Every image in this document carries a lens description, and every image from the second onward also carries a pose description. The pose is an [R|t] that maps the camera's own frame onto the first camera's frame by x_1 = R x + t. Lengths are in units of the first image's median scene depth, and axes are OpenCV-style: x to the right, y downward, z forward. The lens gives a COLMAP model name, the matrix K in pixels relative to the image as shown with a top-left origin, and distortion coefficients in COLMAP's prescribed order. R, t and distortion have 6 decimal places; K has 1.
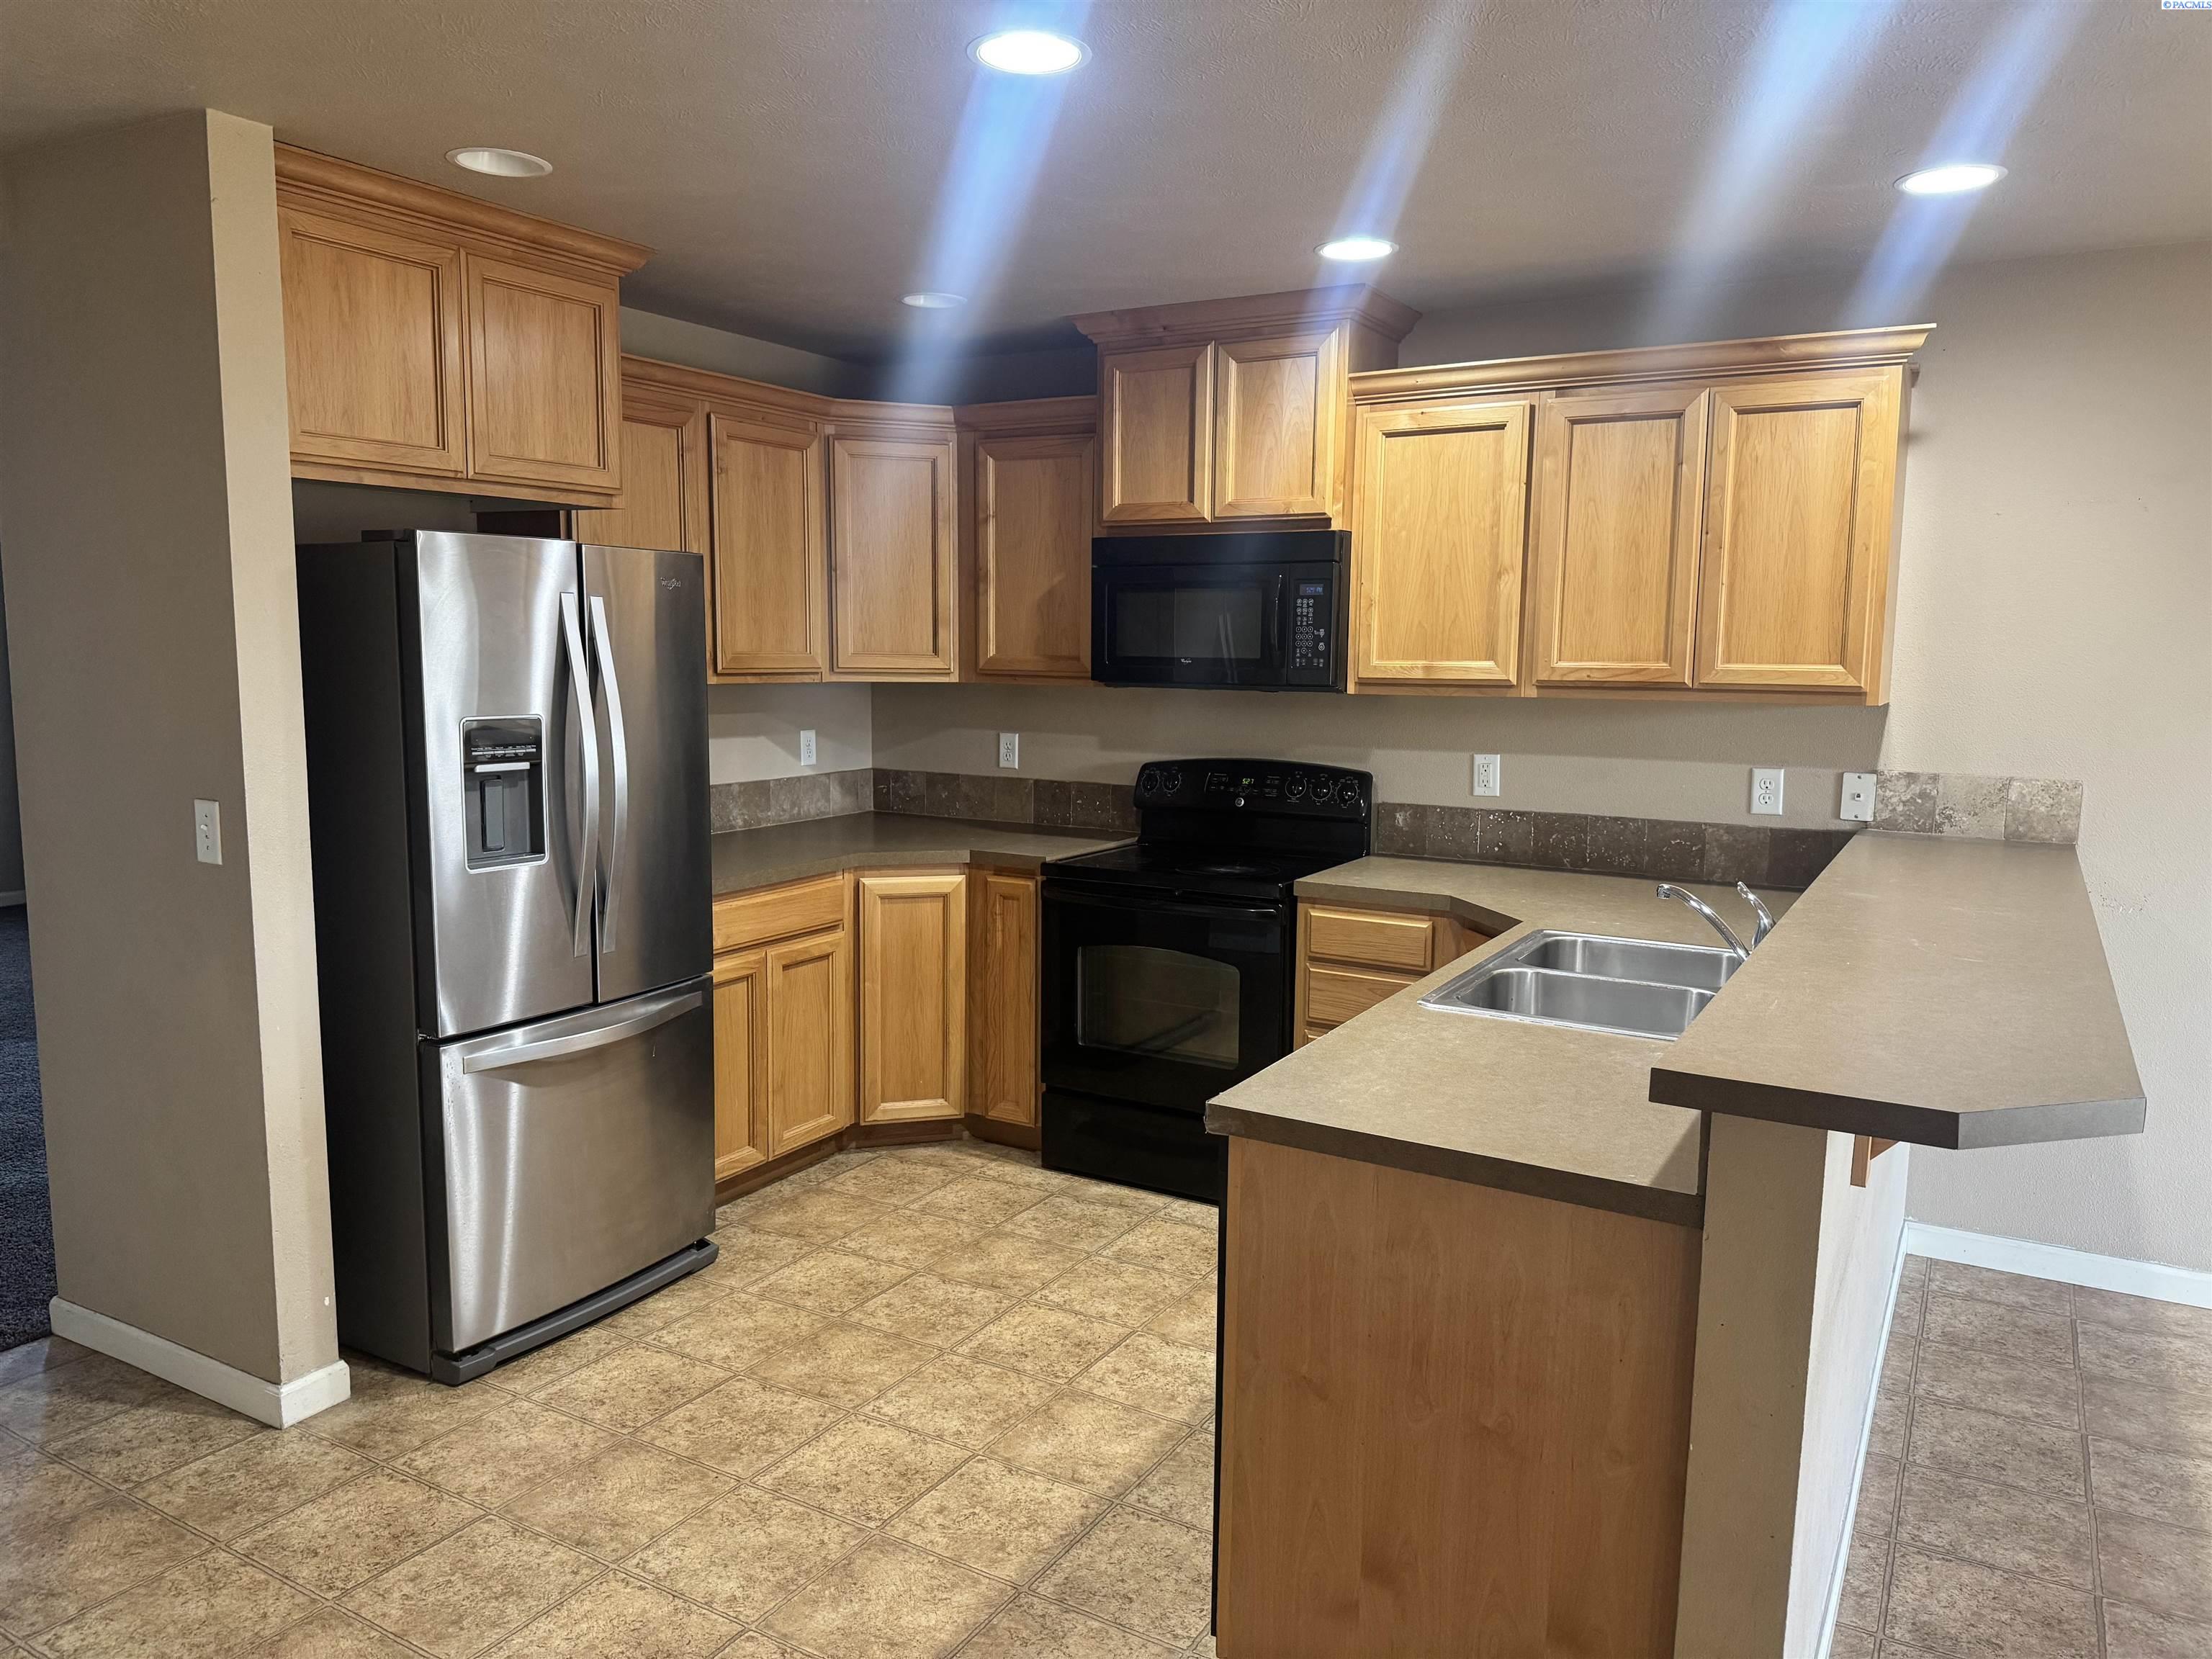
lens RADIAL K [[1568.5, 0, 1105.5], [0, 1568.5, 839.1], [0, 0, 1]] dist [0.164306, -0.251623]
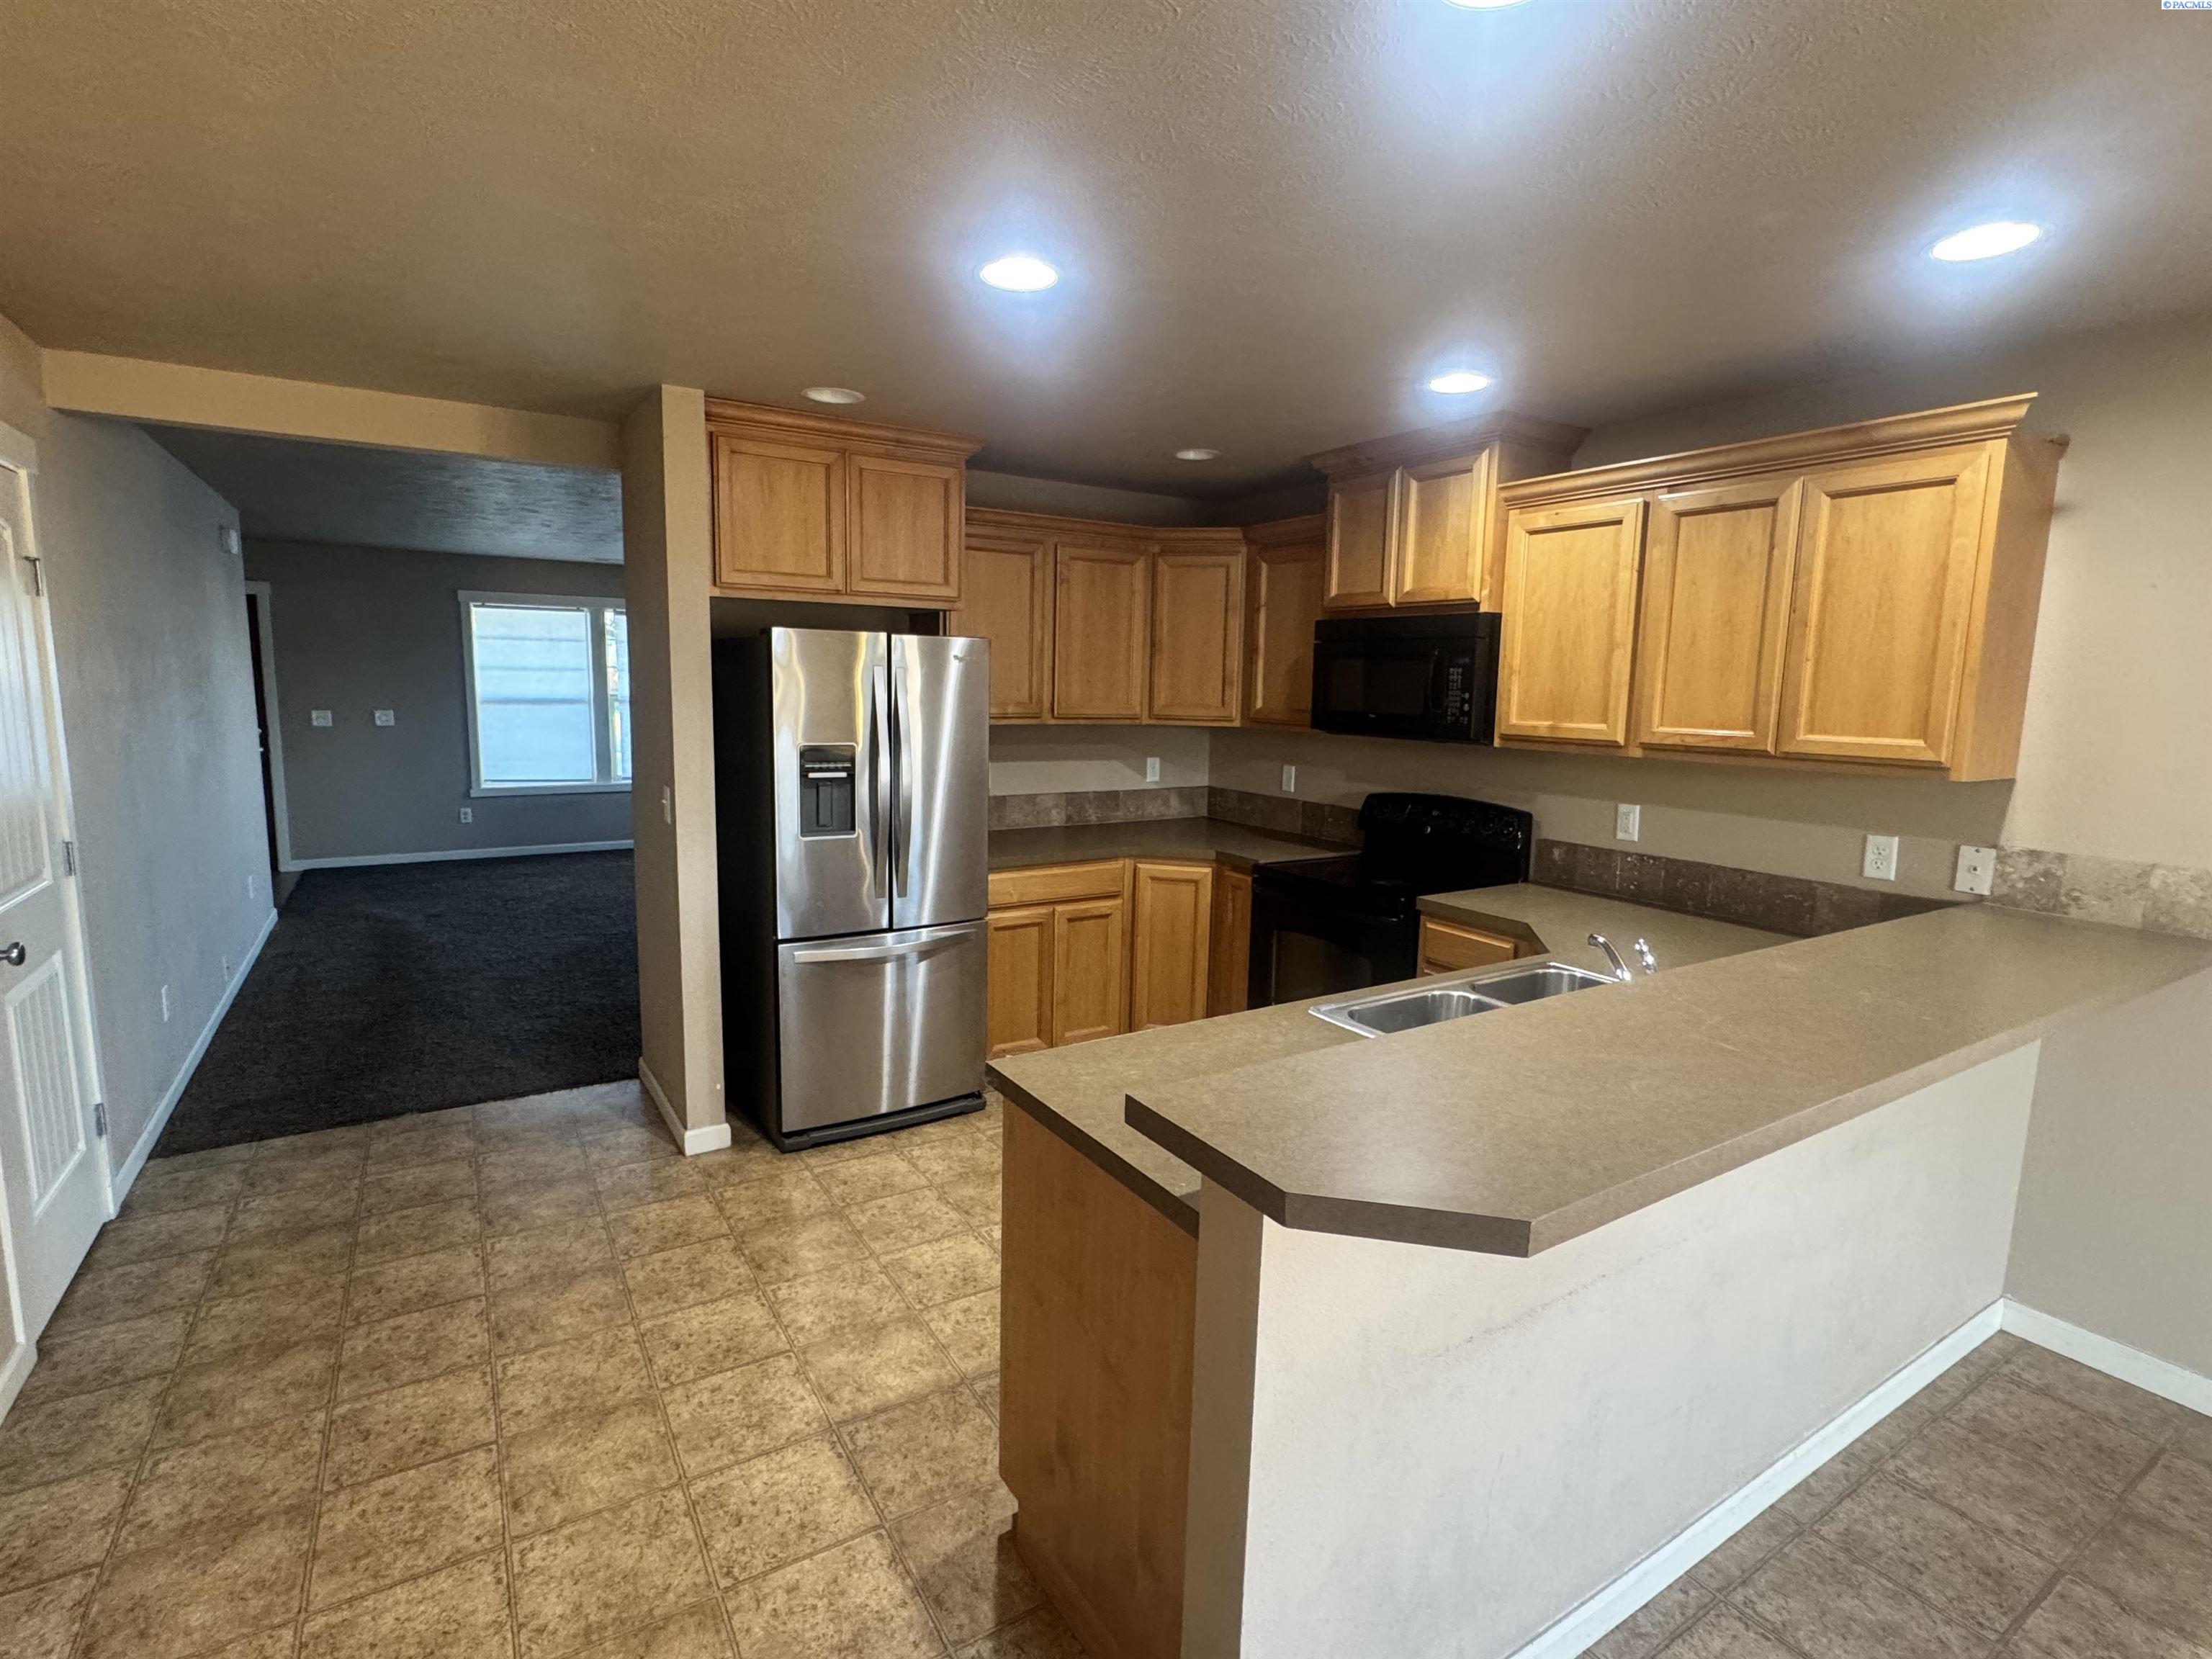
lens RADIAL K [[1086.0, 0, 1106.0], [0, 1086.0, 829.5], [0, 0, 1]] dist [0.010200, 0.000271]
pose [[0.884562, 0.072978, -0.460678, 0.287429], [-0.071753, 0.997218, 0.020199, -0.025252], [0.460870, 0.015187, 0.887338, 0.130037]]
